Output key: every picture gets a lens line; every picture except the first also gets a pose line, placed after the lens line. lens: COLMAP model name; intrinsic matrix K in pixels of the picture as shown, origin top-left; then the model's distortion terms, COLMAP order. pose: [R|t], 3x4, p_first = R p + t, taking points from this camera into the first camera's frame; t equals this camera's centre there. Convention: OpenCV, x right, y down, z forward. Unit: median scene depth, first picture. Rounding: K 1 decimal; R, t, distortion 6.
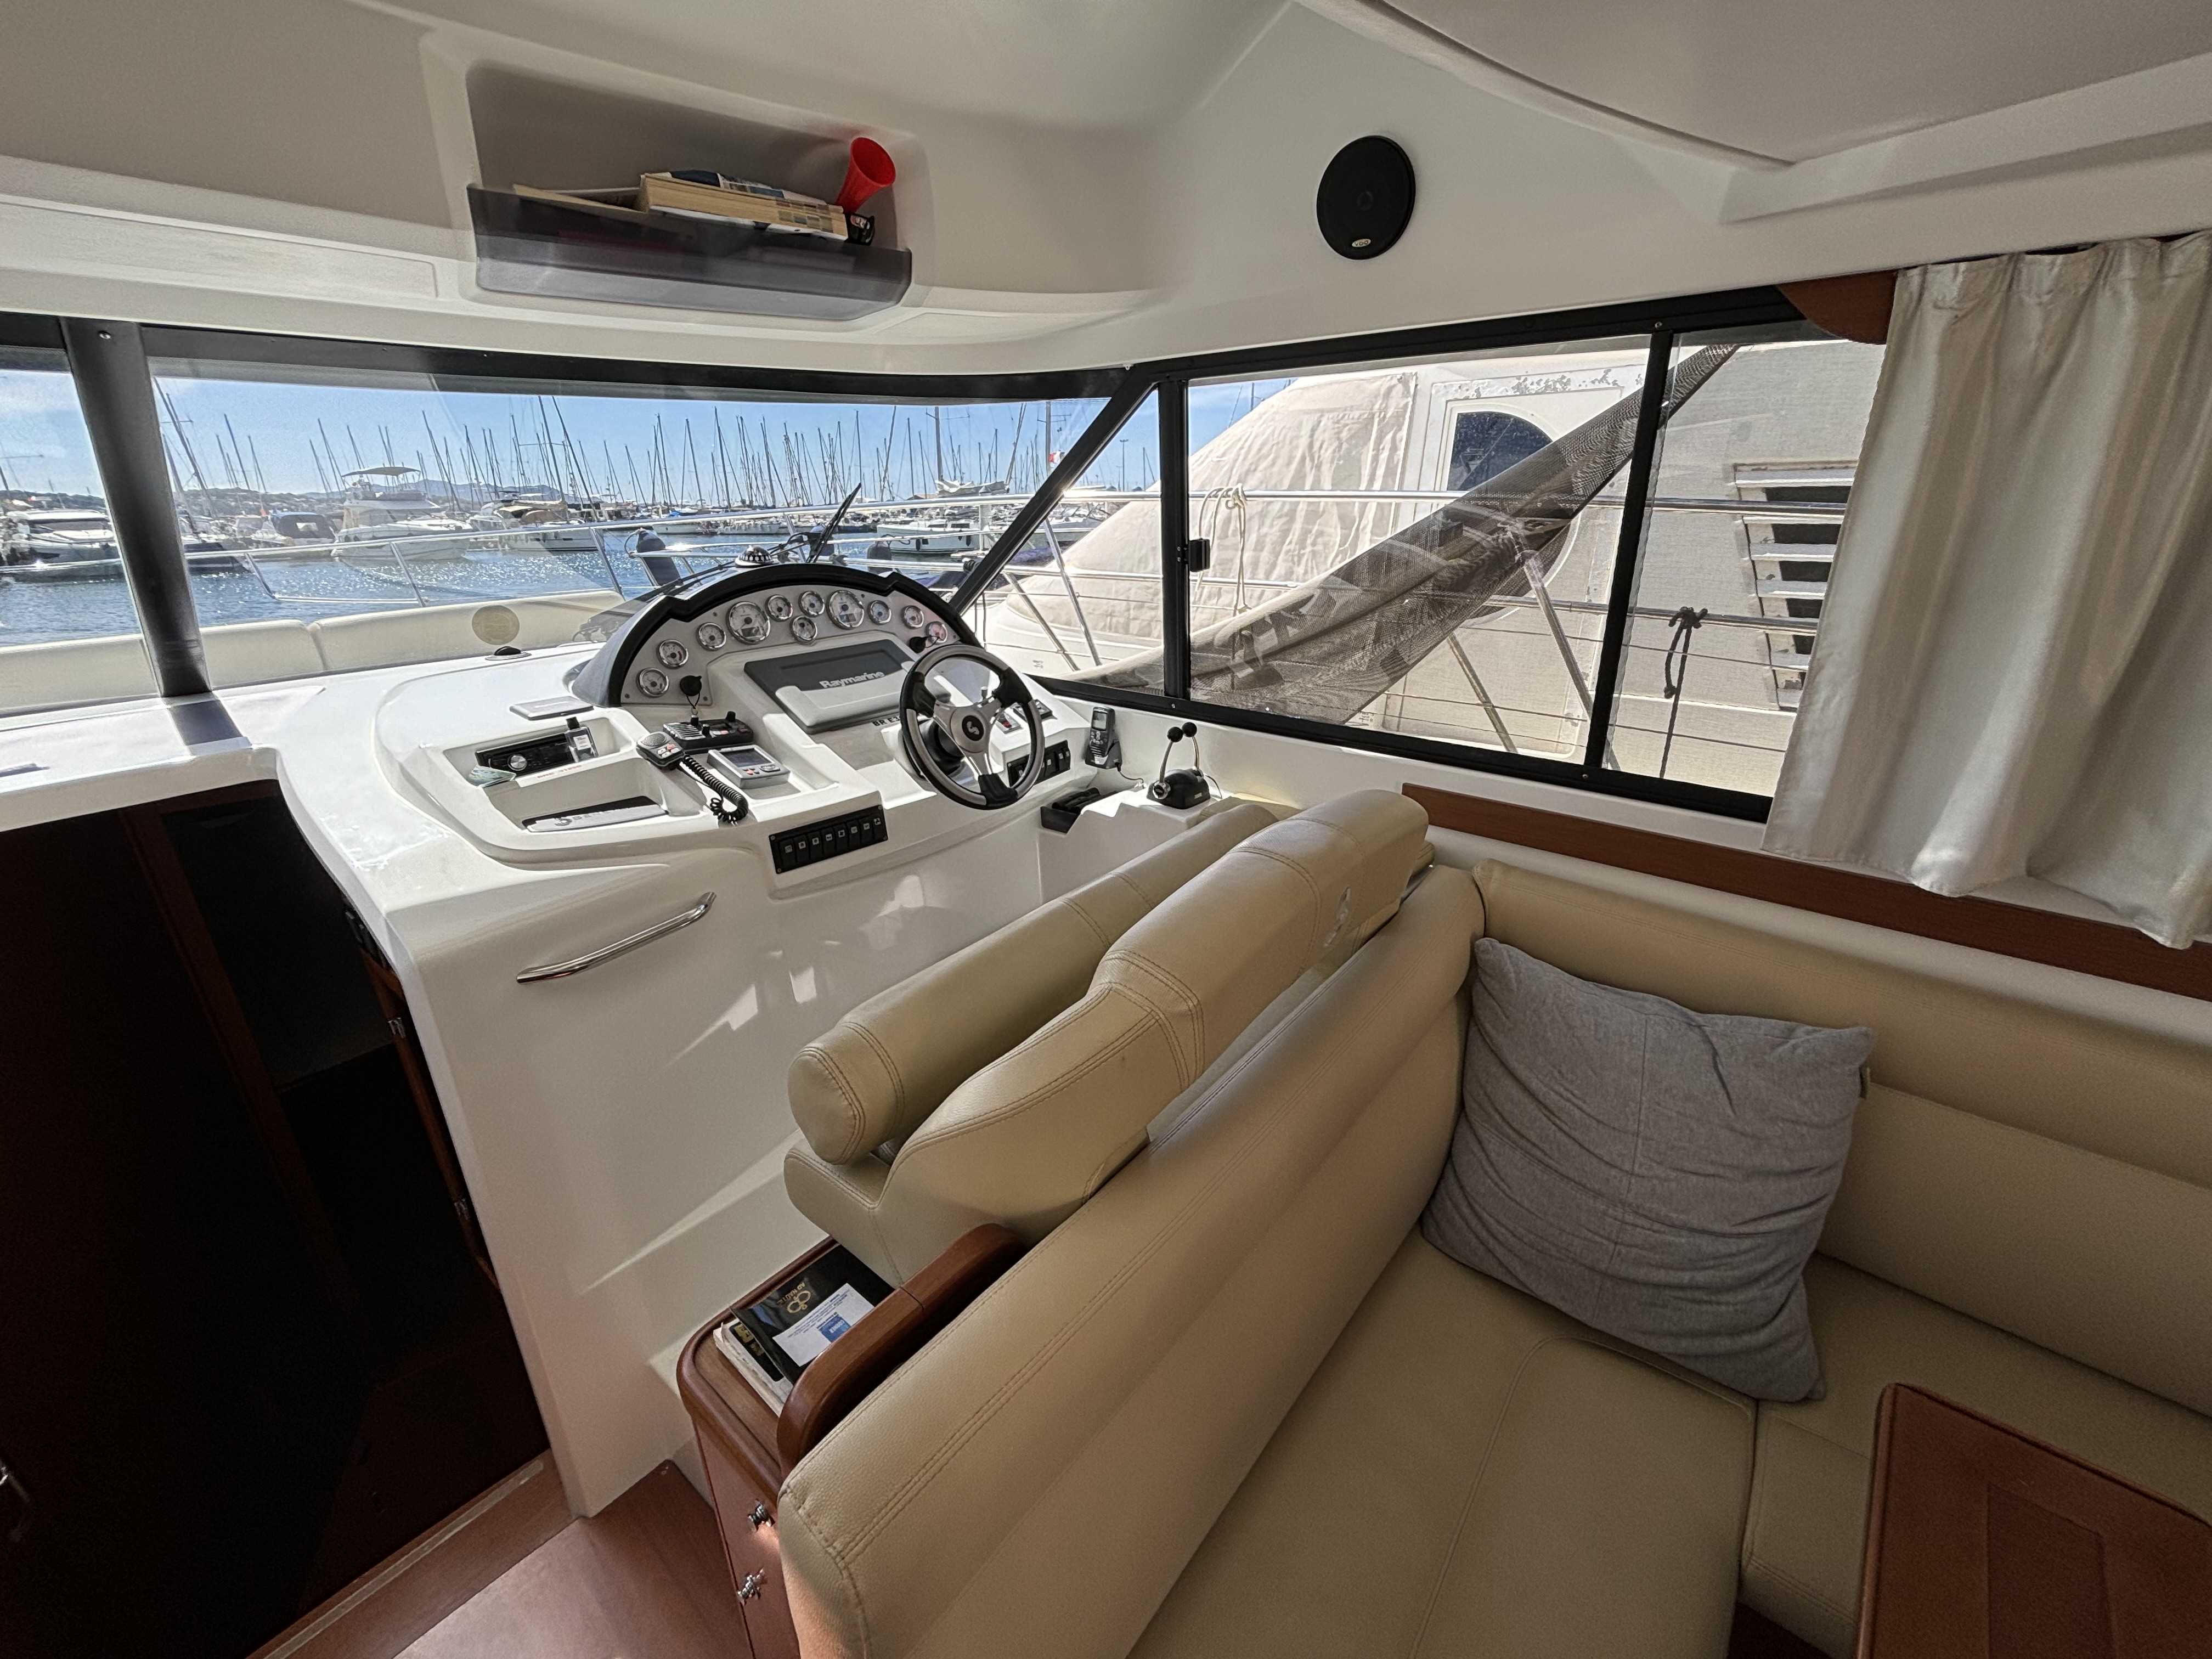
lens RADIAL K [[896.1, 0, 1105.3], [0, 896.1, 814.3], [0, 0, 1]] dist [0.000413, -0.000247]
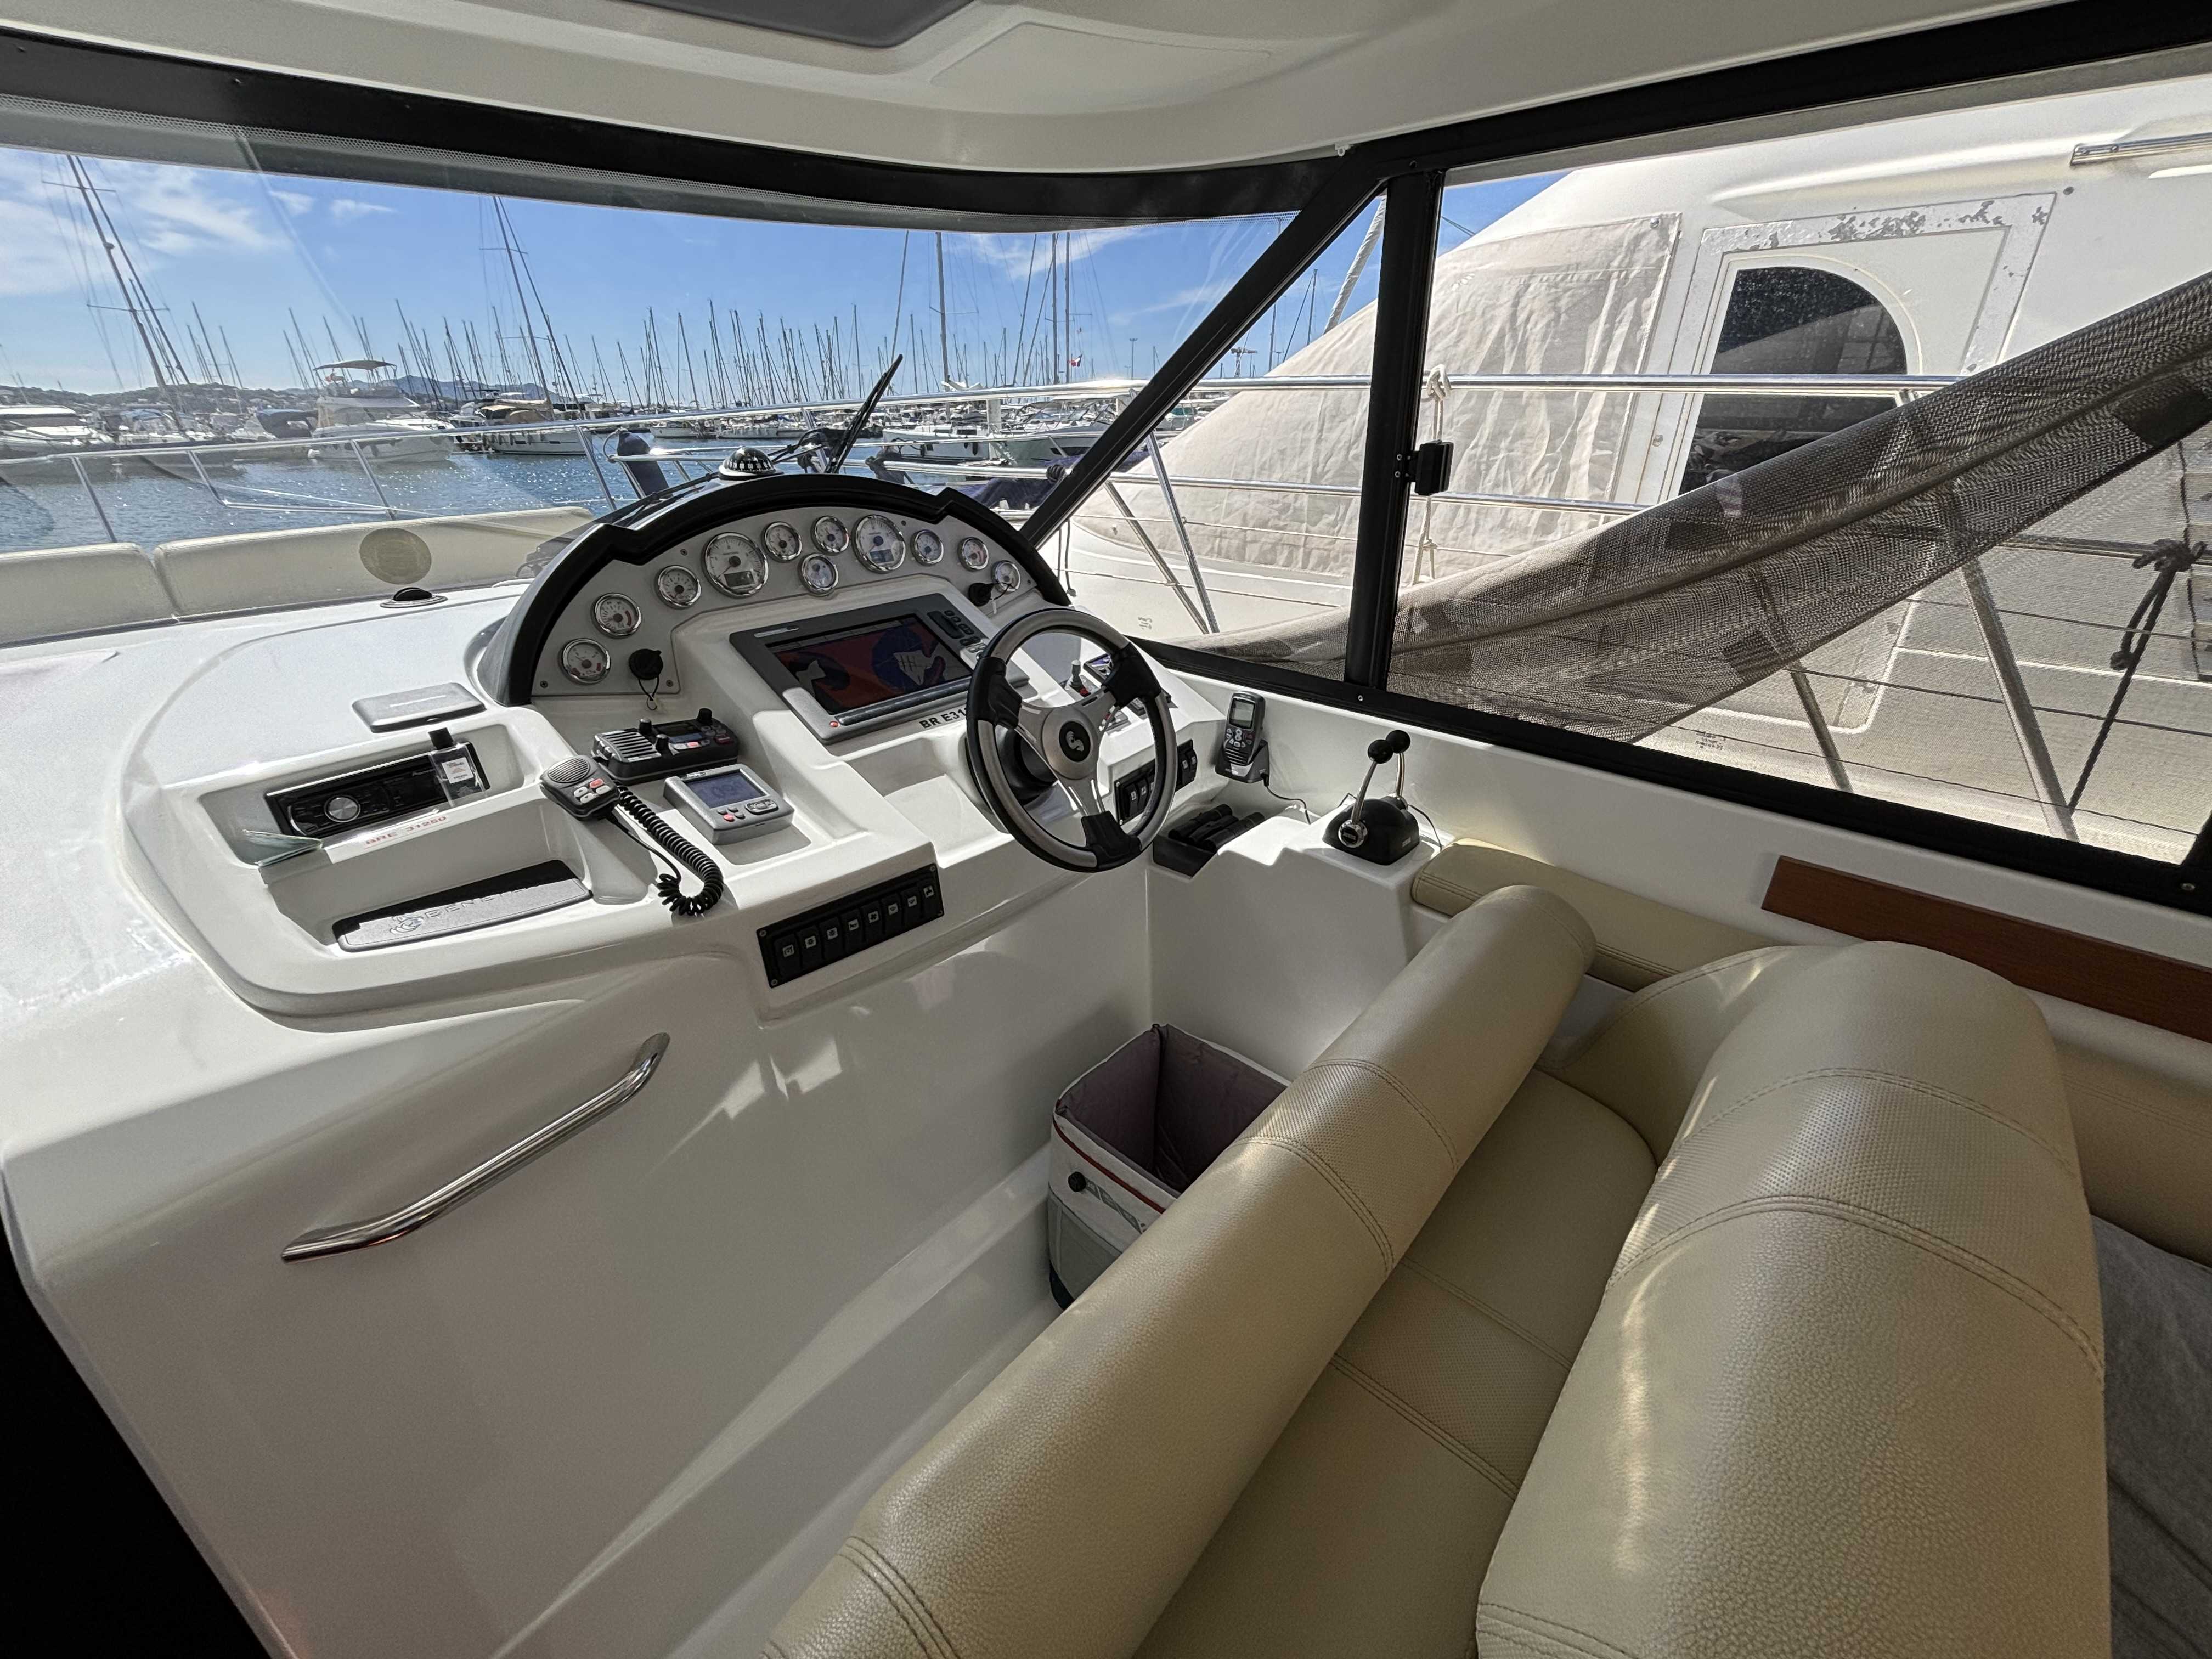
lens RADIAL K [[916.5, 0, 1107.6], [0, 916.5, 810.6], [0, 0, 1]] dist [-0.006533, -0.000080]
pose [[0.999192, 0.025361, -0.031188, -0.100020], [-0.022811, 0.996570, 0.079543, -0.096047], [0.033098, -0.078767, 0.996343, 0.330670]]
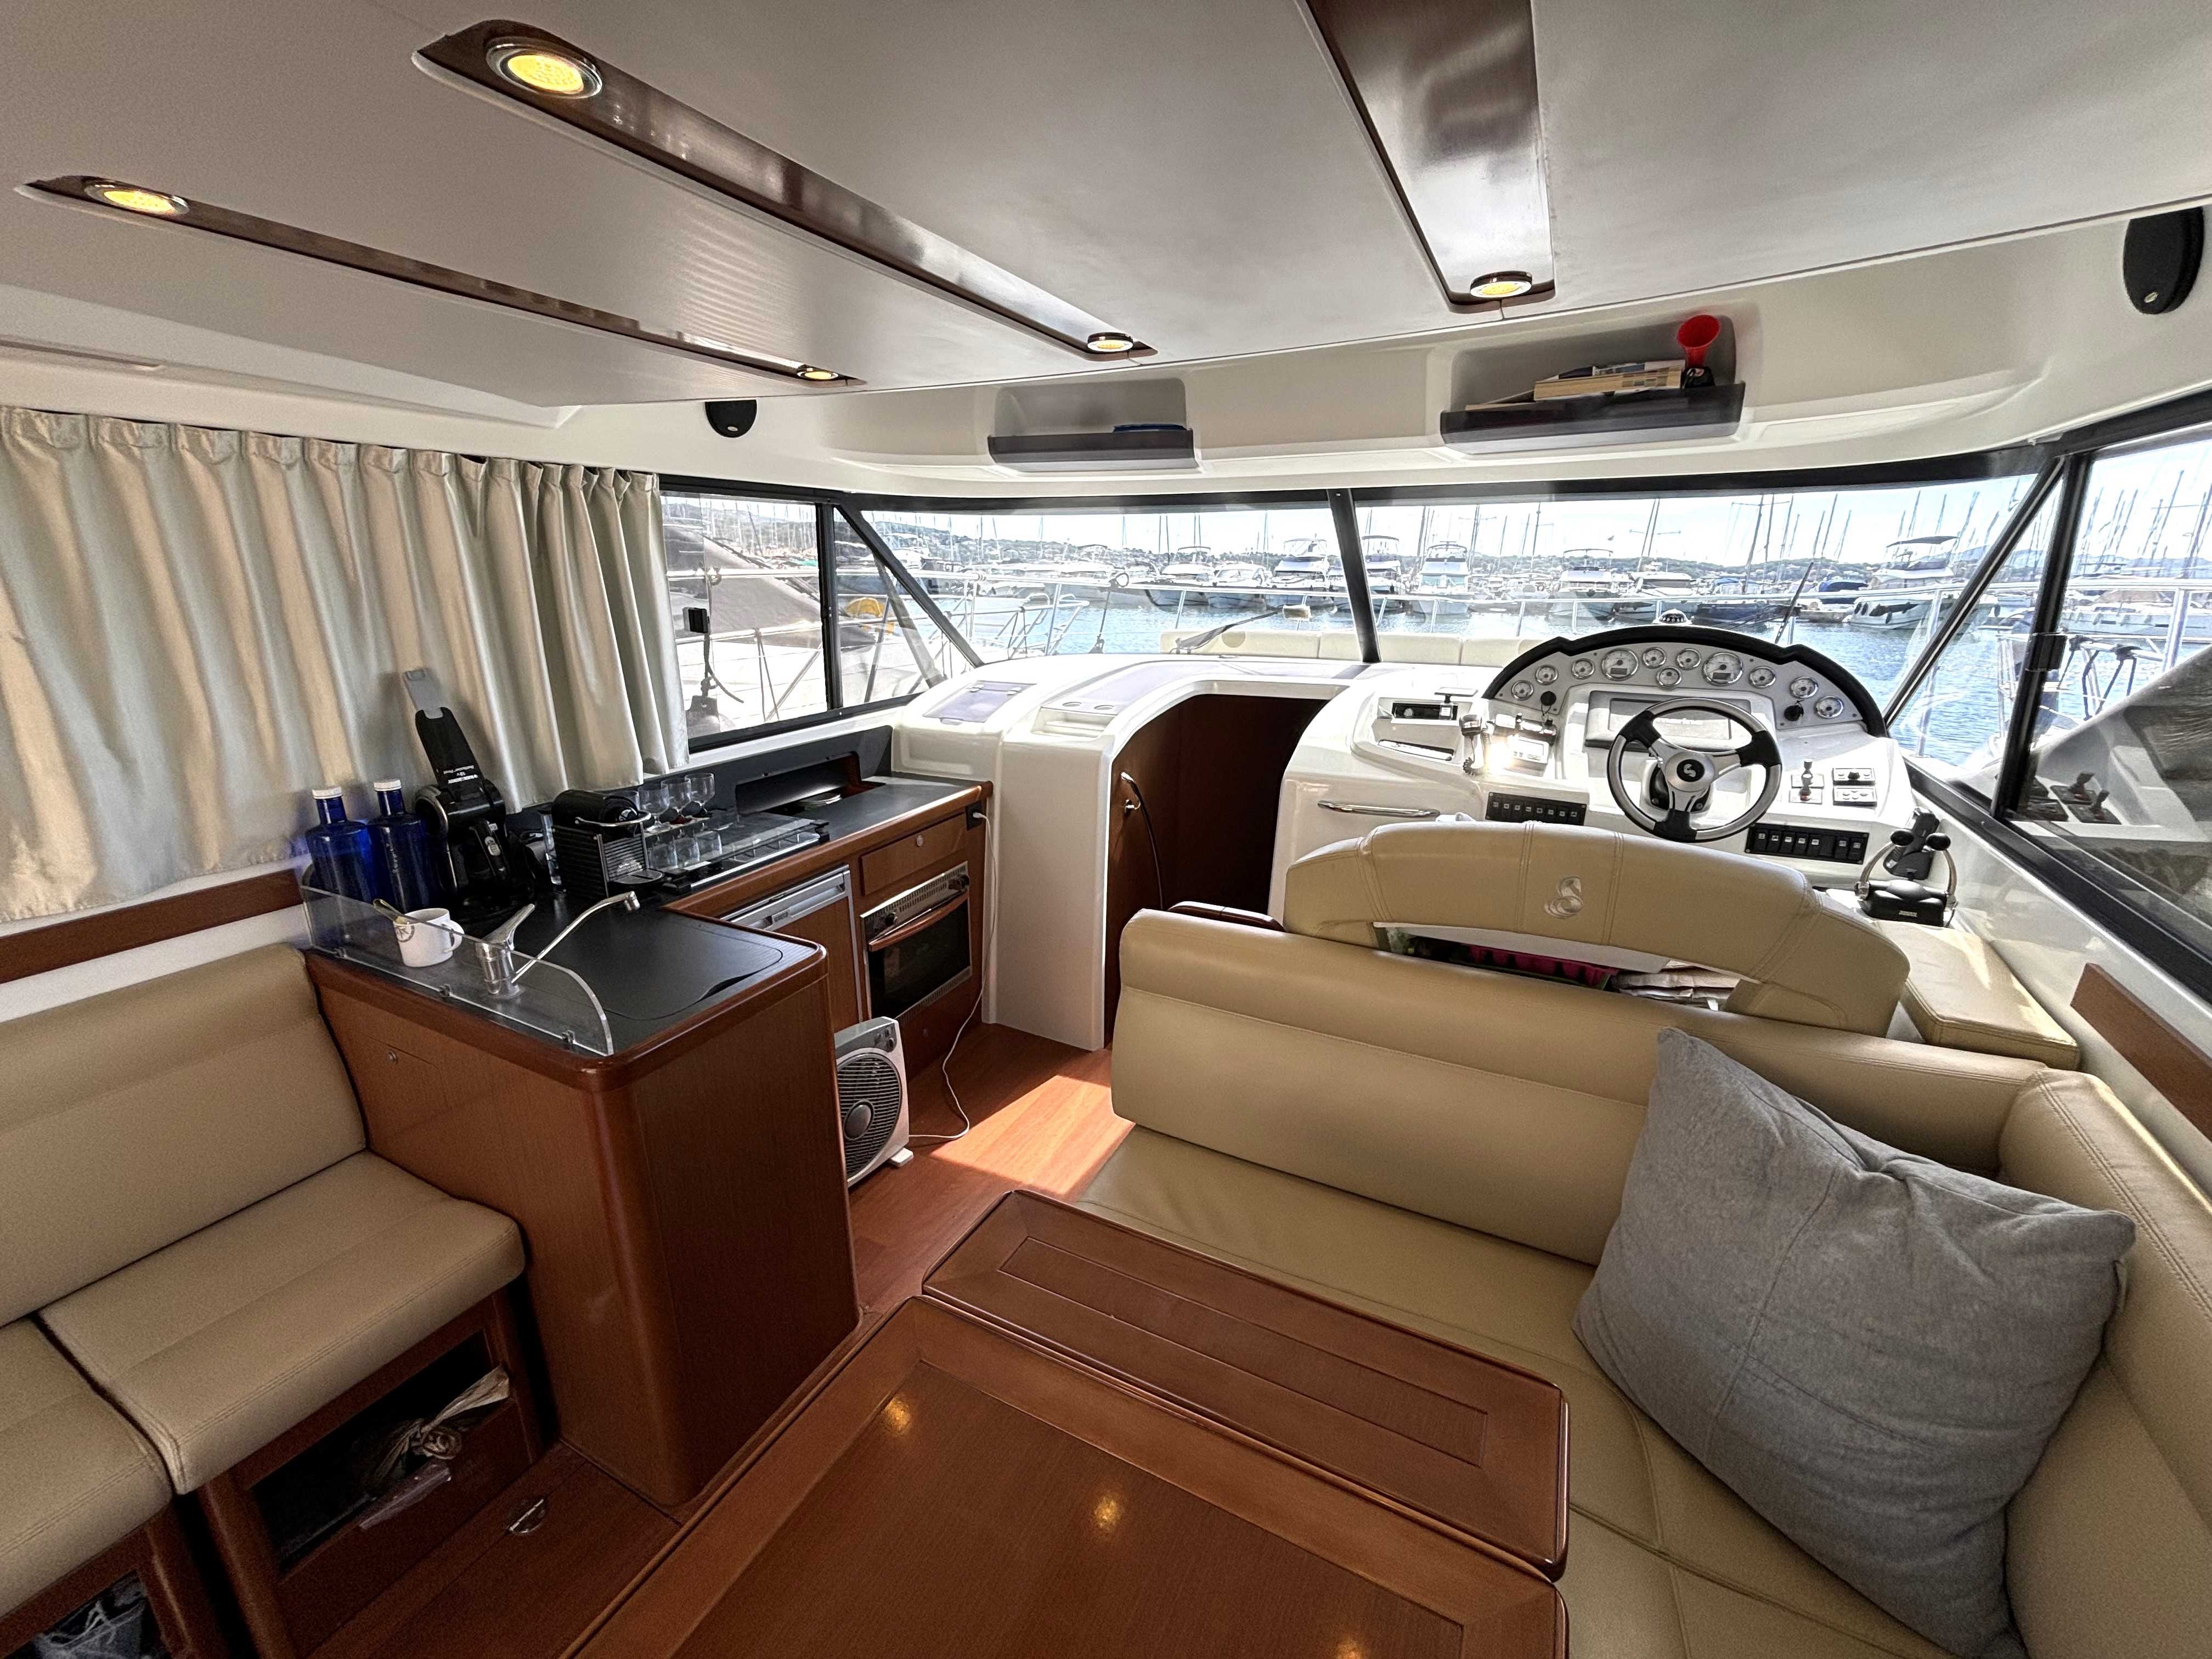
lens RADIAL K [[899.8, 0, 1105.1], [0, 899.8, 823.8], [0, 0, 1]] dist [-0.001398, -0.000437]
pose [[0.215620, 0.289205, -0.932667, 0.764533], [-0.345864, 0.915834, 0.204027, -0.009556], [0.913174, 0.278583, 0.297498, -0.012763]]
